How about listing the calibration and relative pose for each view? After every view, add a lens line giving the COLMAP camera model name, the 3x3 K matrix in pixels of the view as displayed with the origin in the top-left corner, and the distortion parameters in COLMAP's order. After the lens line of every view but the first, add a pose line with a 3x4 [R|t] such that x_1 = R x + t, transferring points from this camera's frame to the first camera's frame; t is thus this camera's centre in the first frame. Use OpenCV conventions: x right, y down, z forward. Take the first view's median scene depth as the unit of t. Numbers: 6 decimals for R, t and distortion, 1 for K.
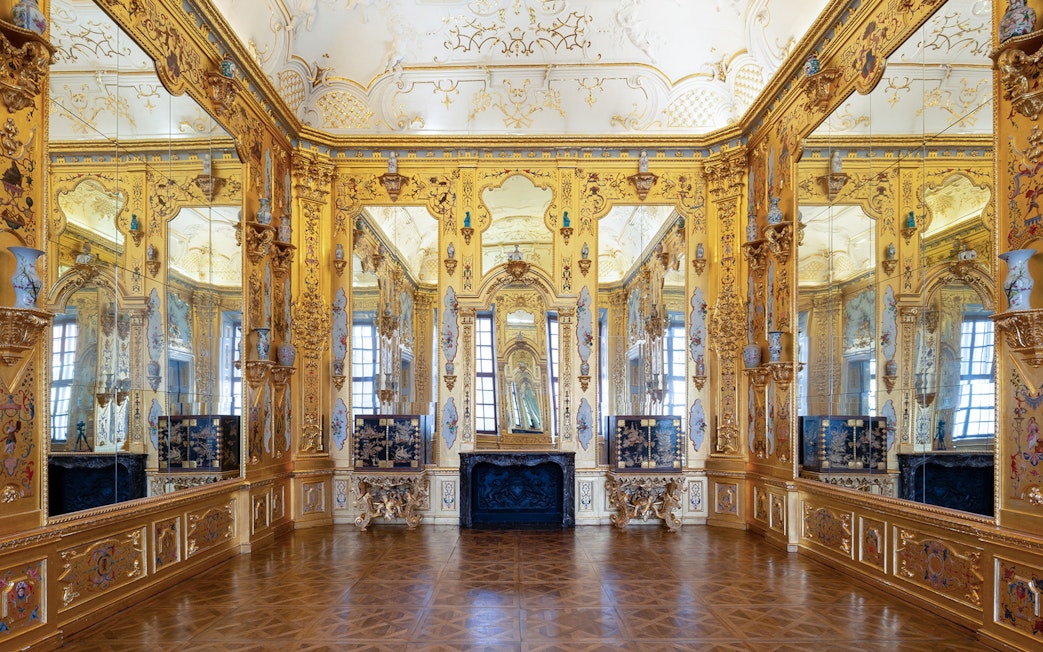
lens RADIAL K [[641.4, 0, 521.5], [0, 641.4, 326.0], [0, 0, 1]] dist [-0.016784, -0.000653]
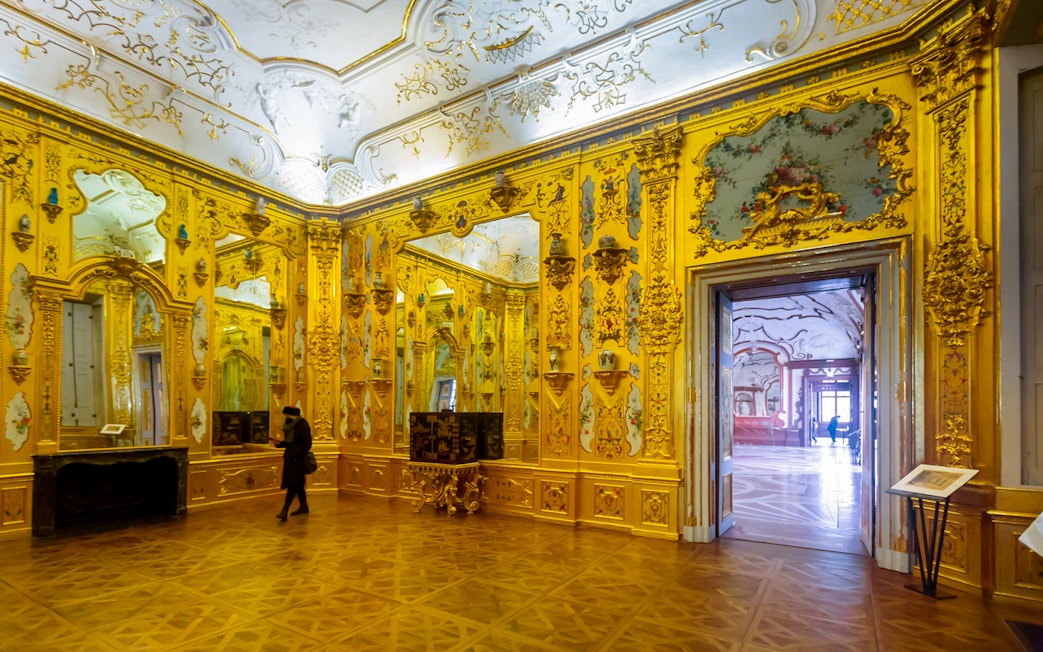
lens RADIAL K [[481.2, 0, 521.9], [0, 481.2, 289.6], [0, 0, 1]] dist [0.022640, -0.000165]
pose [[0.533560, 0.212680, 0.818585, -0.302327], [-0.129787, 0.976992, -0.169241, -0.001312], [-0.835745, -0.015942, 0.548887, 0.045628]]
